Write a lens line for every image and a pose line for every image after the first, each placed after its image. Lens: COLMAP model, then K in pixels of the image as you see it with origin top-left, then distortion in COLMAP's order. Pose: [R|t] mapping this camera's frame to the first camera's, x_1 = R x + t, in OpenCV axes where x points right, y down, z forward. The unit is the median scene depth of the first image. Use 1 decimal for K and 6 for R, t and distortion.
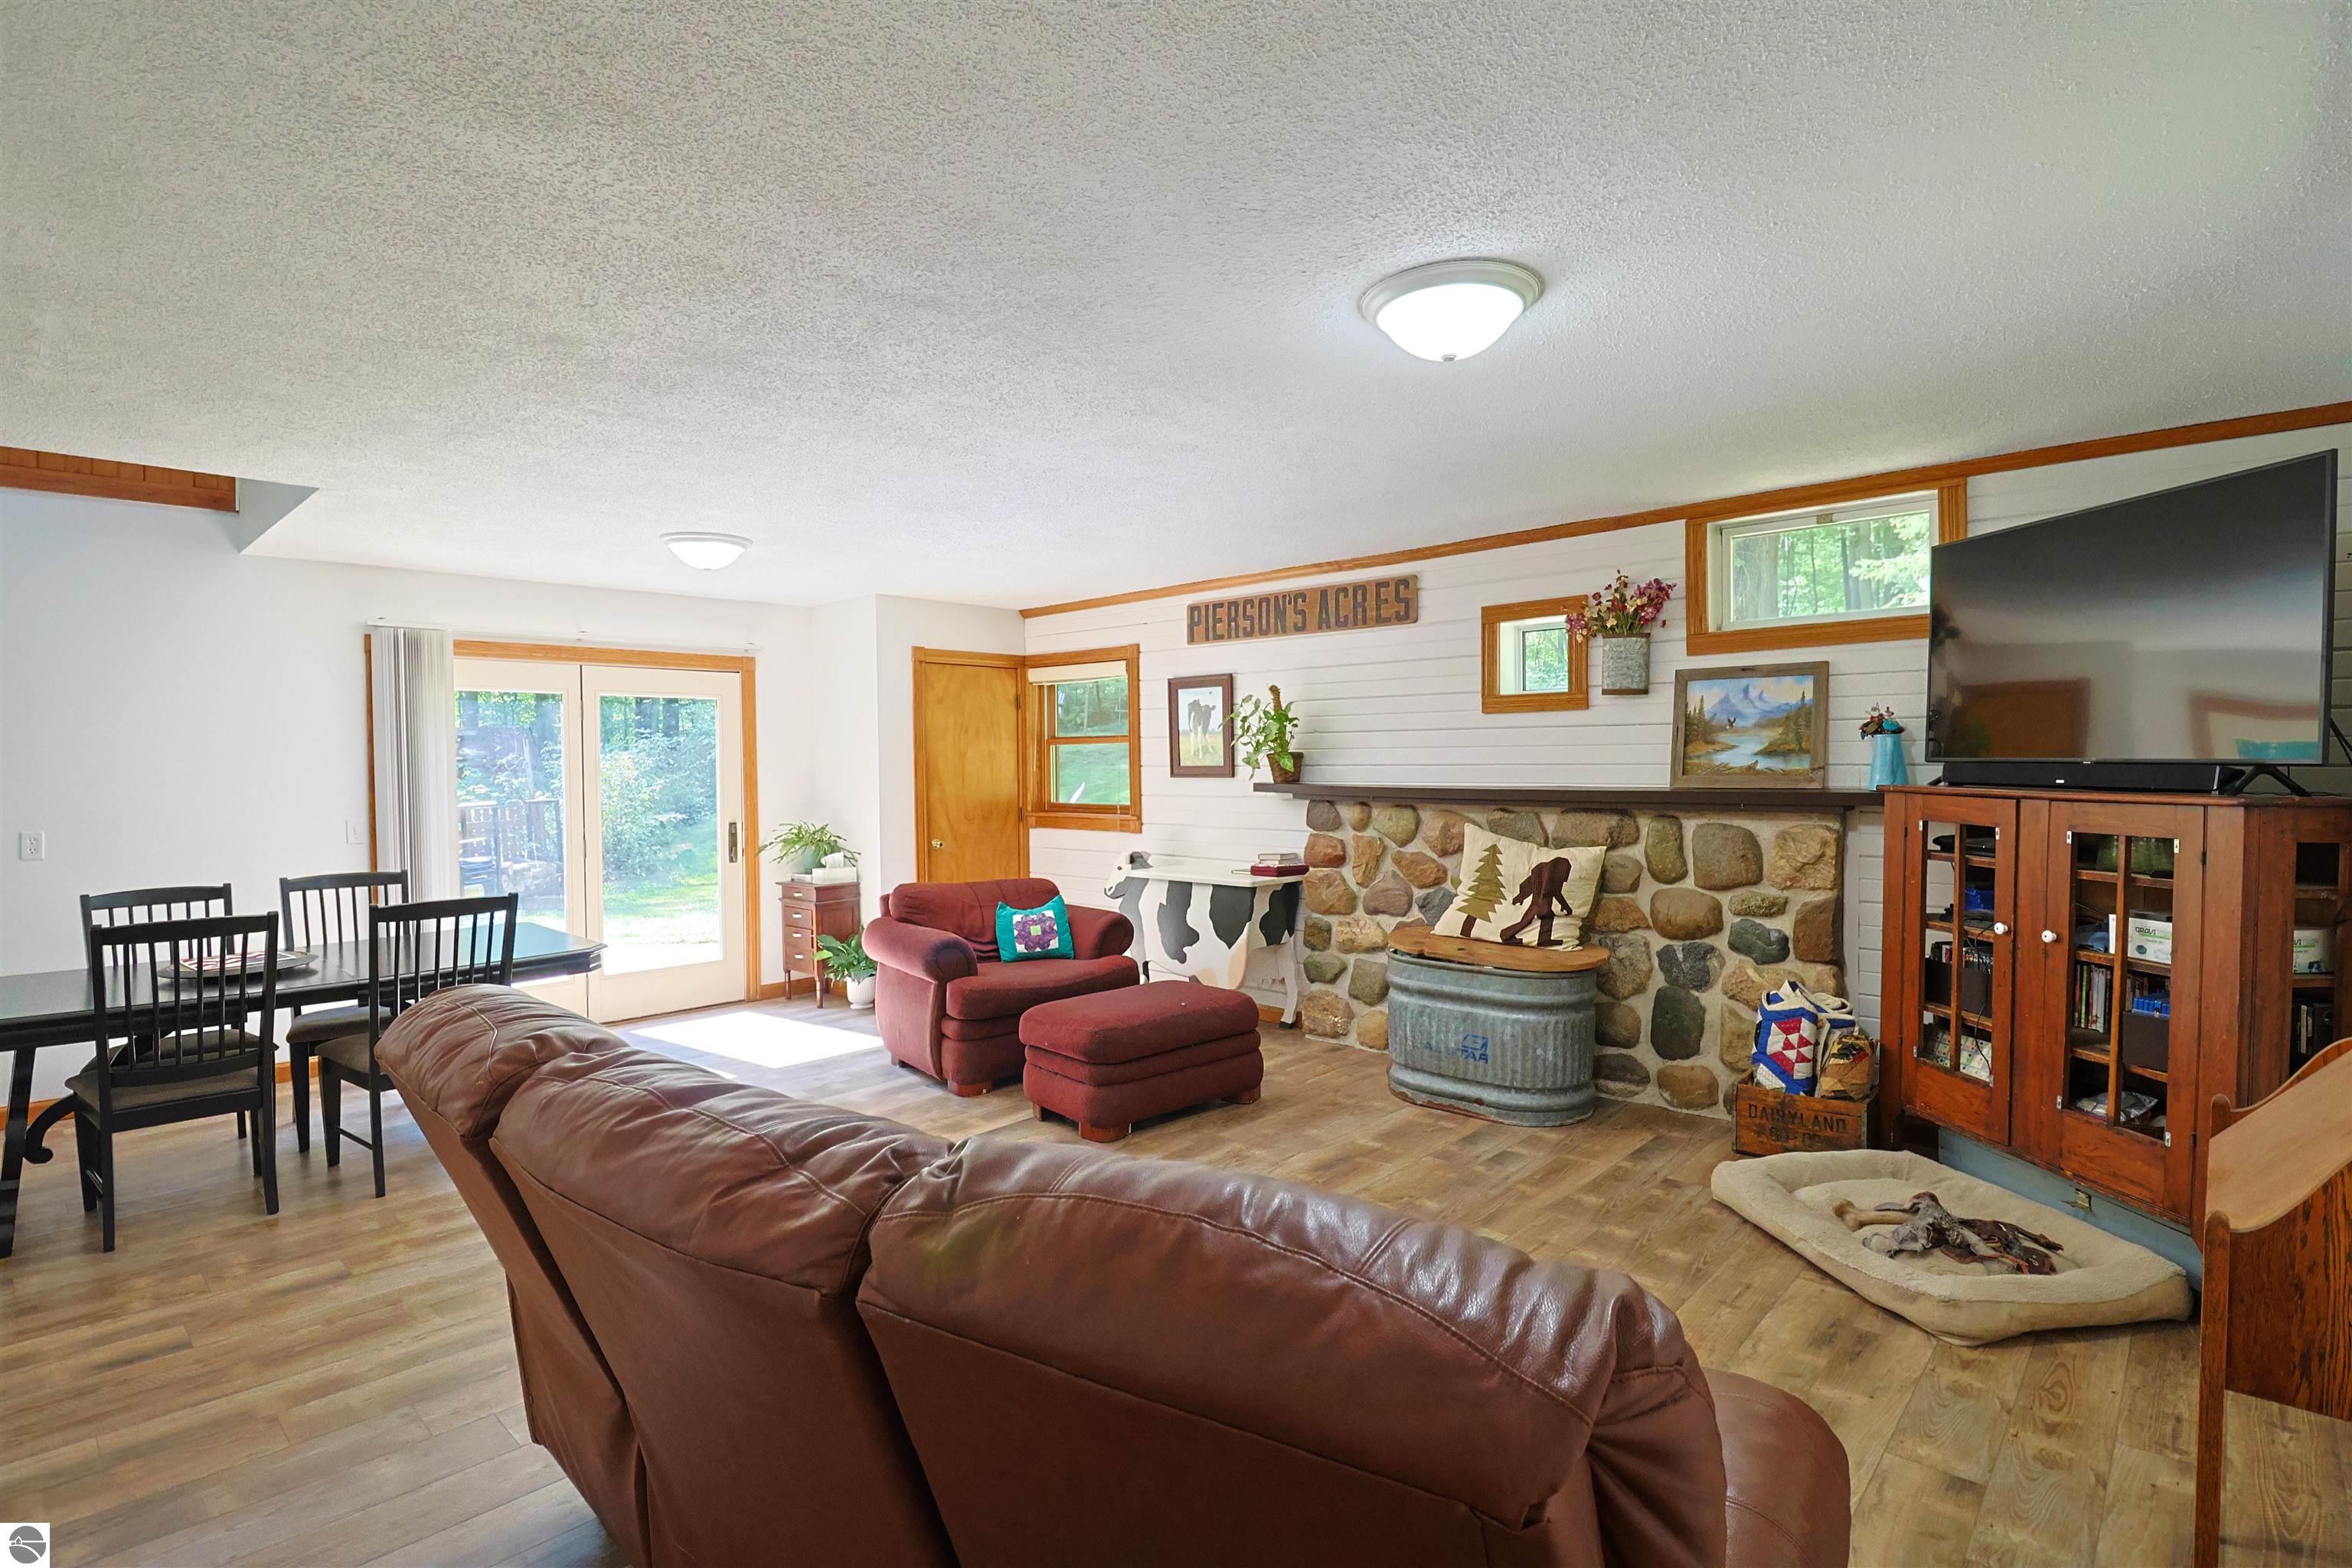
lens RADIAL K [[1137.1, 0, 1199.2], [0, 1137.1, 785.2], [0, 0, 1]] dist [0.004498, -0.011430]
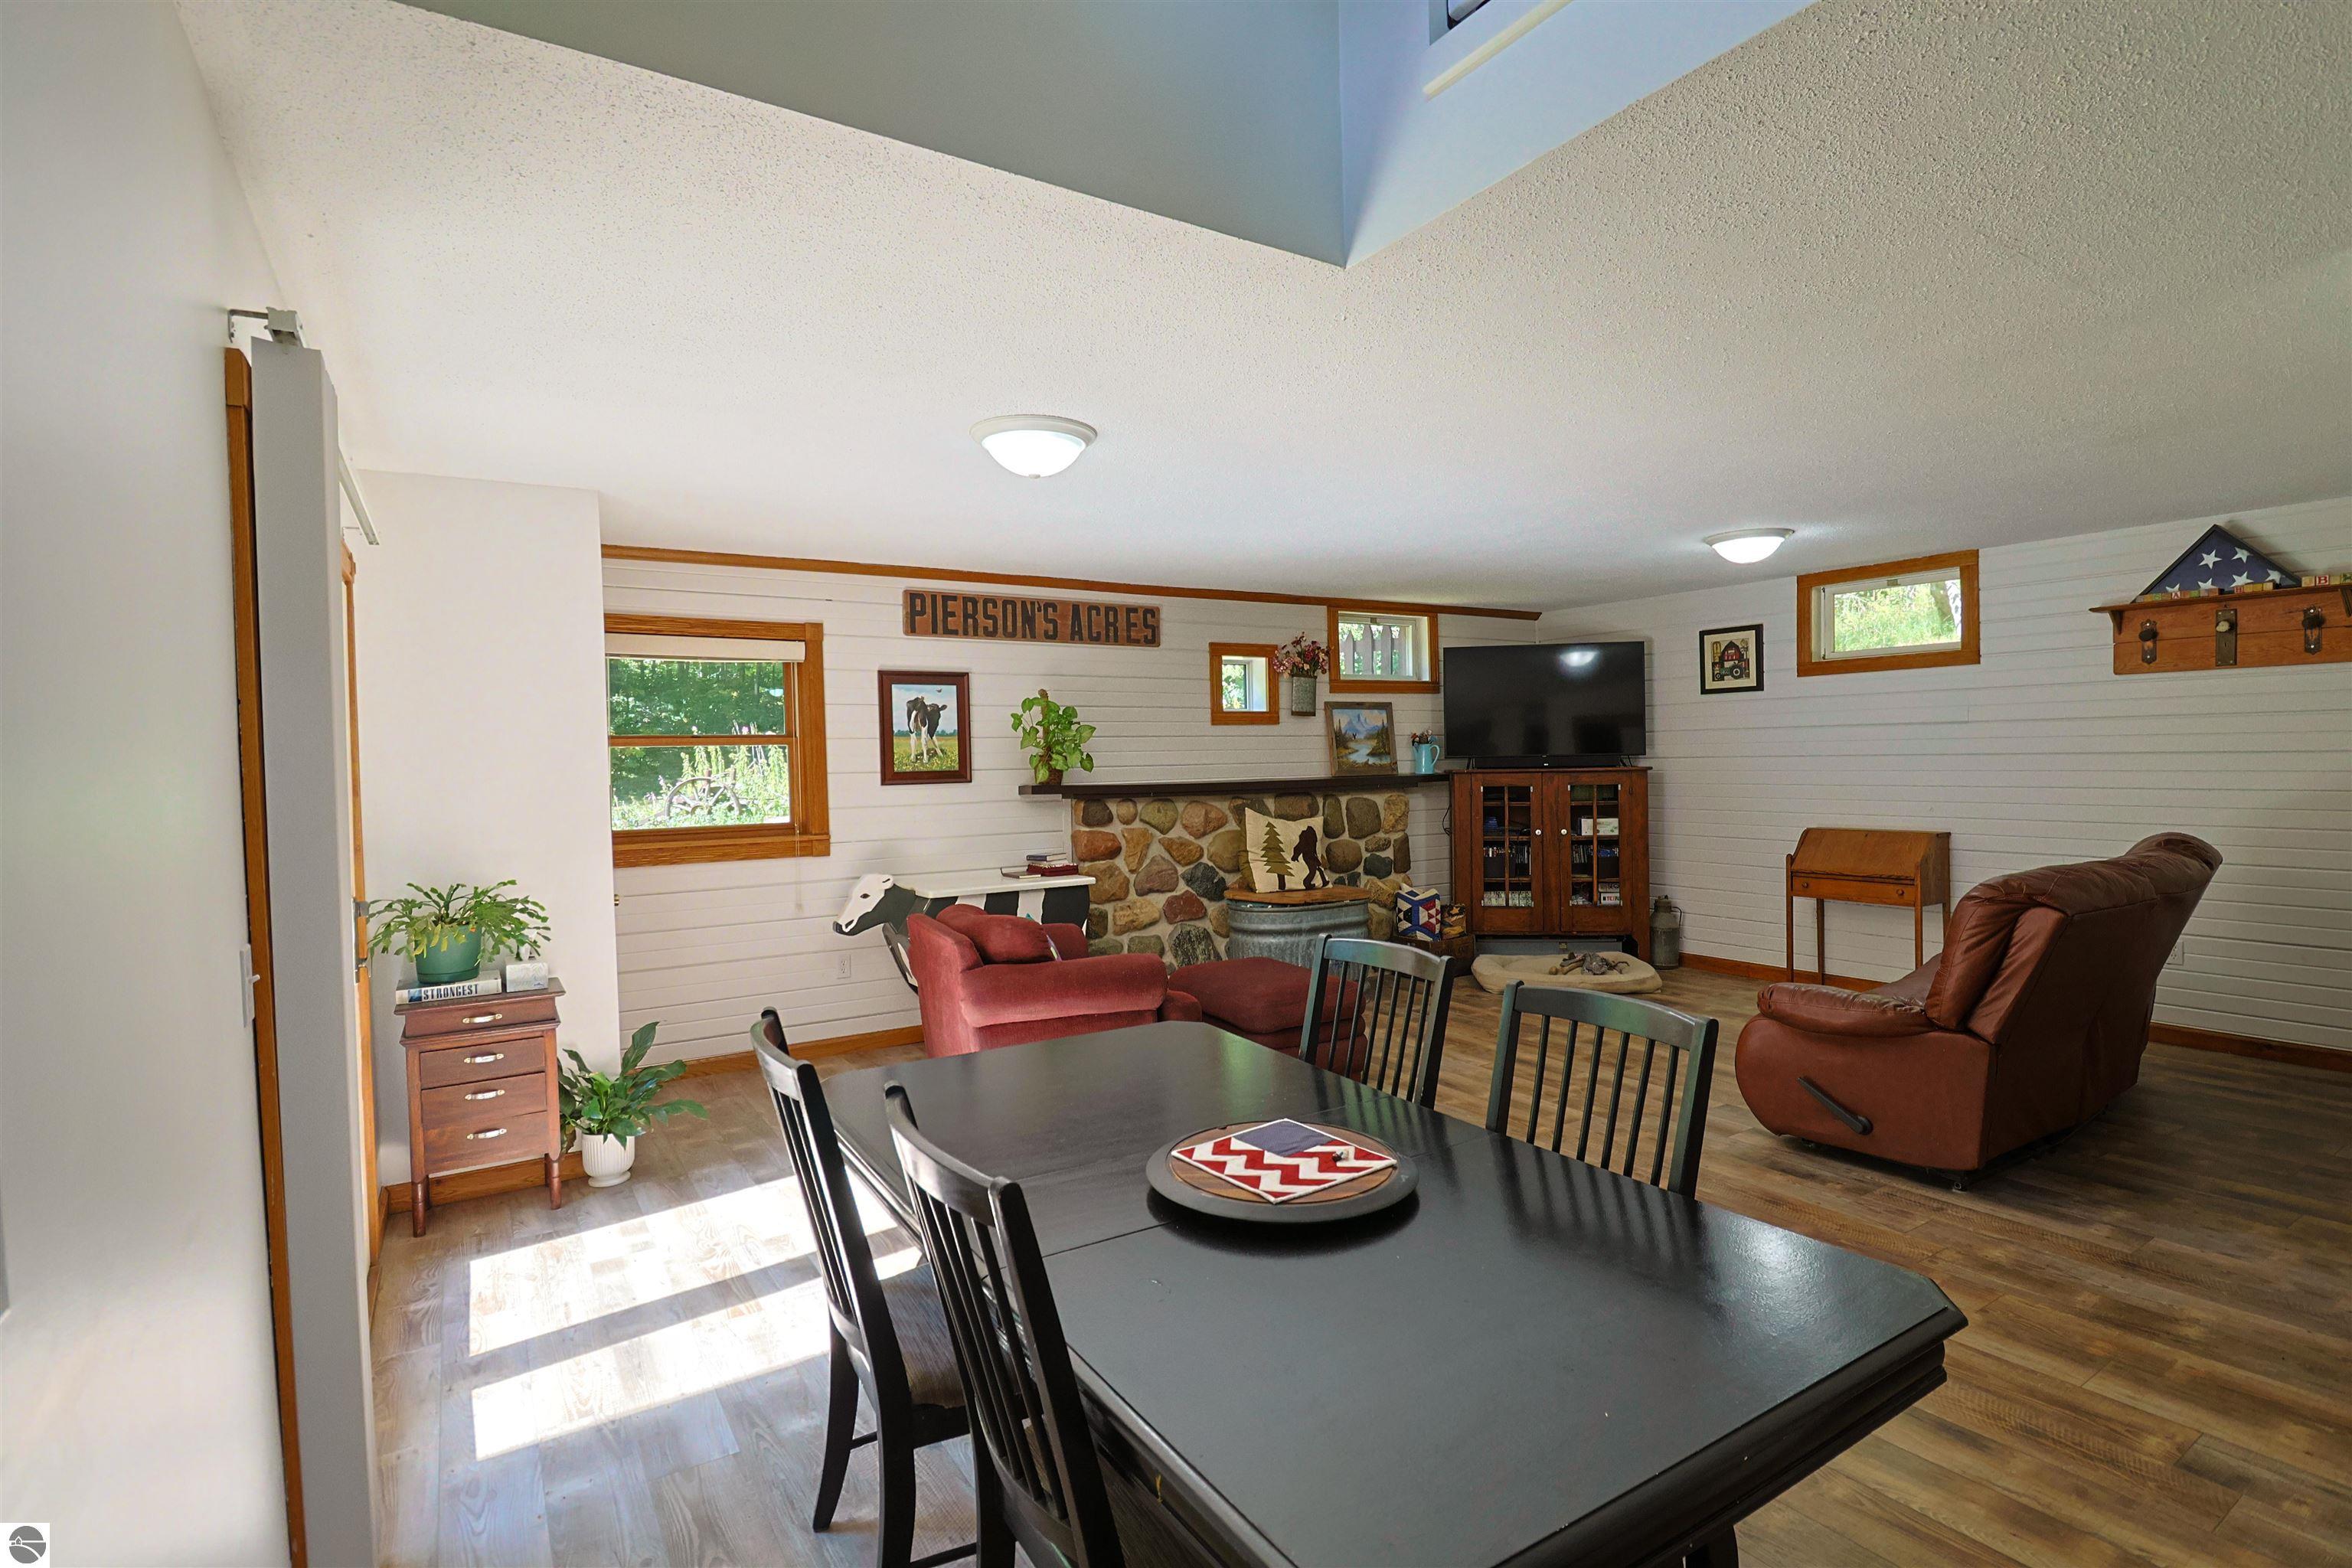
lens RADIAL K [[1137.1, 0, 1199.2], [0, 1137.1, 785.2], [0, 0, 1]] dist [0.004498, -0.011430]
pose [[0.247777, -0.017651, 0.968656, -1.007905], [0.040188, 0.999161, 0.007927, -0.005169], [-0.967983, 0.036965, 0.248278, 0.695817]]
